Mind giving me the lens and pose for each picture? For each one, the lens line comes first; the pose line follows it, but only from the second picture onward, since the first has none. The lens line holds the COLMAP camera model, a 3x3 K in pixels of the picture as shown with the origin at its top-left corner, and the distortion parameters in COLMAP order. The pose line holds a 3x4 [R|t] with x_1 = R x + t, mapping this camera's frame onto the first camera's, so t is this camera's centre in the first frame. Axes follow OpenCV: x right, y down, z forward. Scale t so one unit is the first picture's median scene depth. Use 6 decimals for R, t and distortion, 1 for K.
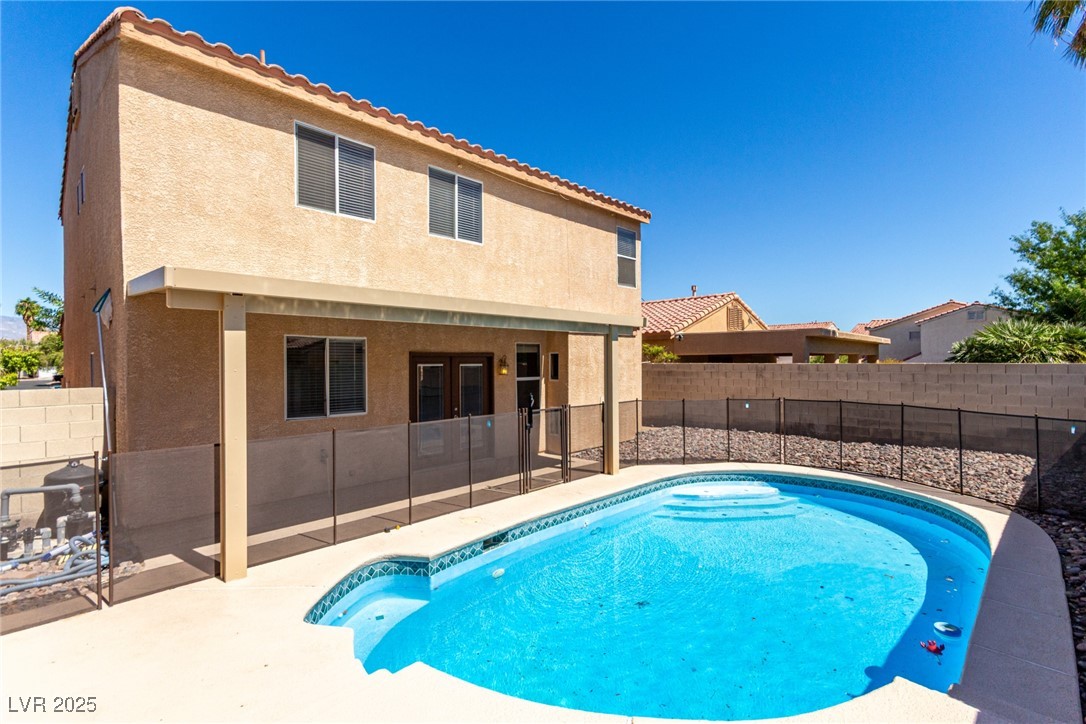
lens RADIAL K [[507.3, 0, 545.8], [0, 507.3, 364.1], [0, 0, 1]] dist [0.010209, 0.000462]
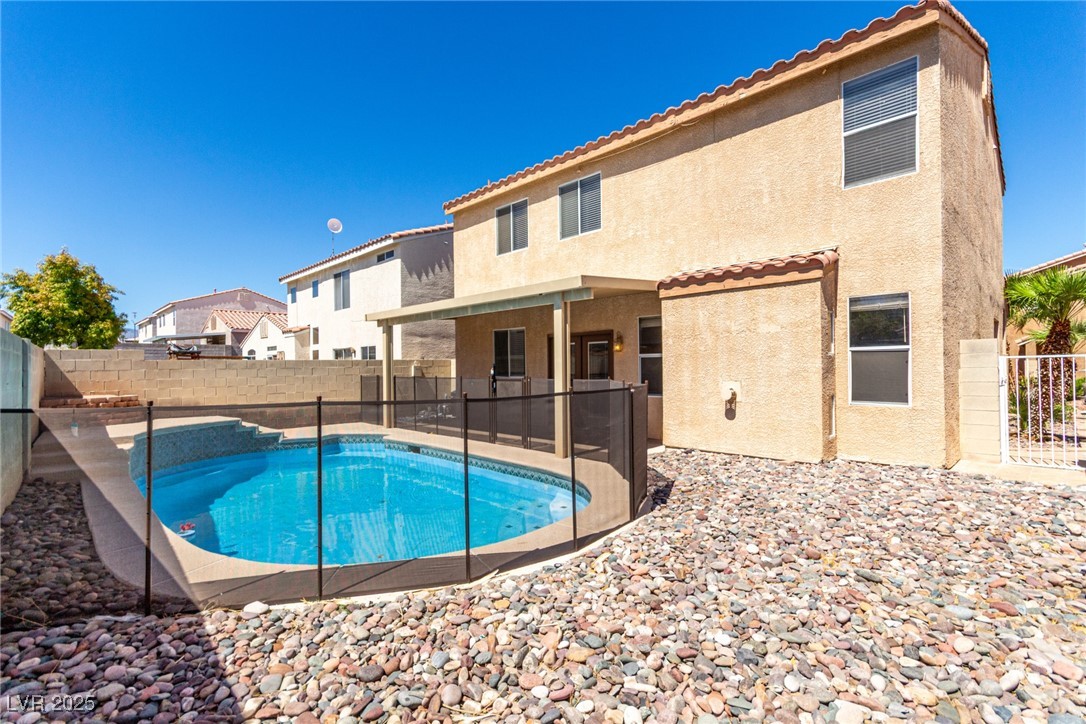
lens RADIAL K [[507.3, 0, 545.7], [0, 507.3, 358.5], [0, 0, 1]] dist [0.010209, 0.000462]
pose [[-0.046722, 0.015136, -0.998793, 0.965330], [0.021846, 0.999662, 0.014127, 0.019501], [0.998669, -0.021159, -0.047036, 0.936404]]
